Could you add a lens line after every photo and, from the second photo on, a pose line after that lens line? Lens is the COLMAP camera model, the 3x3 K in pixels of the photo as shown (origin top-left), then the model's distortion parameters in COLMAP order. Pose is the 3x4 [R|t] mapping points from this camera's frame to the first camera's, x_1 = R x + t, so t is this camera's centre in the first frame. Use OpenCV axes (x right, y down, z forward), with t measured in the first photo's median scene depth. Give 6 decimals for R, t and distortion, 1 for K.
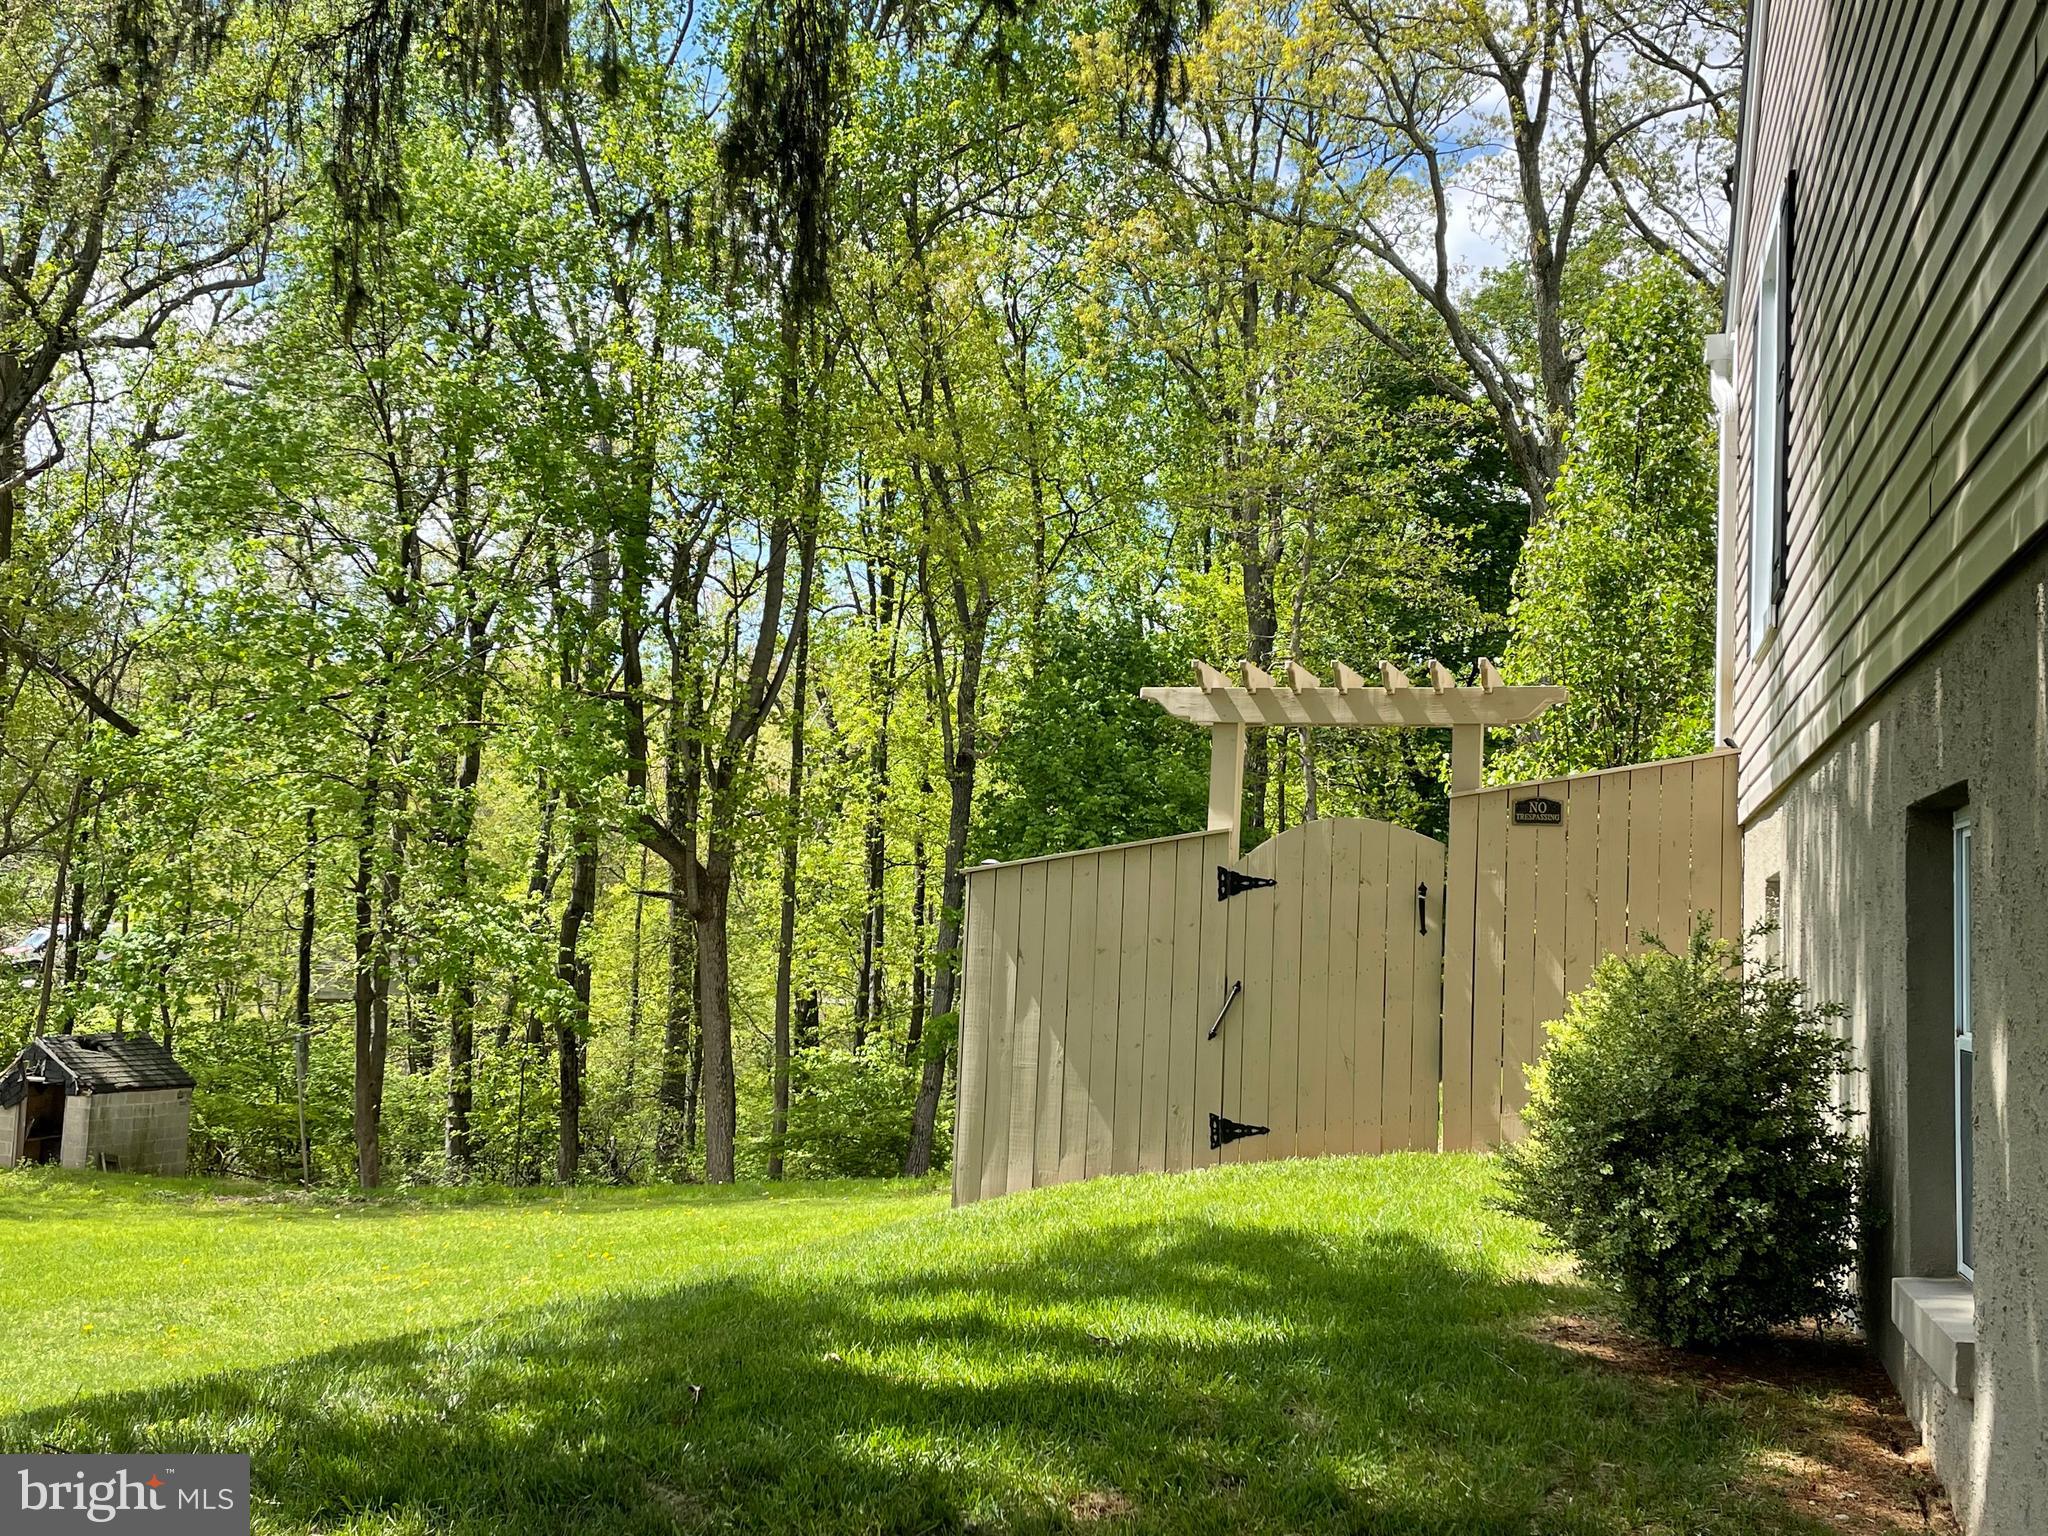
lens RADIAL K [[1850.6, 0, 1024.0], [0, 1850.6, 768.0], [0, 0, 1]] dist [0.056098, -0.106548]
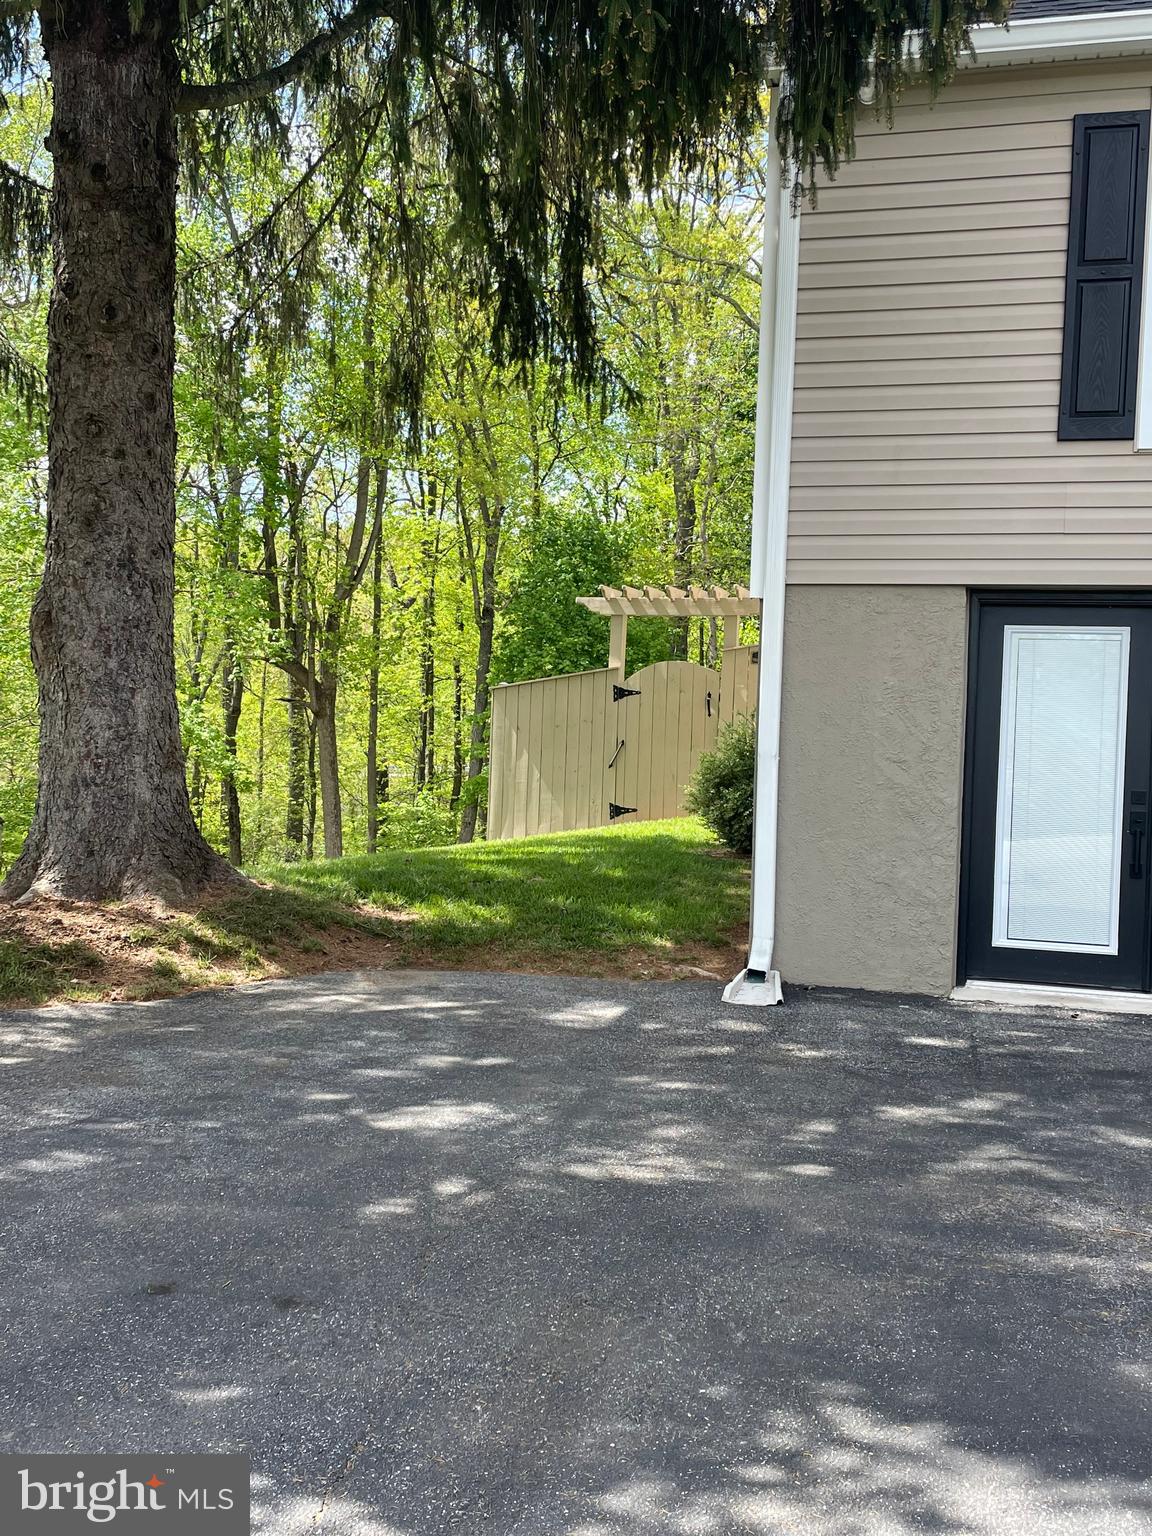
lens RADIAL K [[1387.9, 0, 576.0], [0, 1387.9, 768.0], [0, 0, 1]] dist [0.056098, -0.106548]
pose [[0.999462, -0.009280, 0.031461, 0.003765], [0.005504, 0.992995, 0.118028, -0.010625], [-0.032335, -0.117791, 0.992512, -0.153908]]
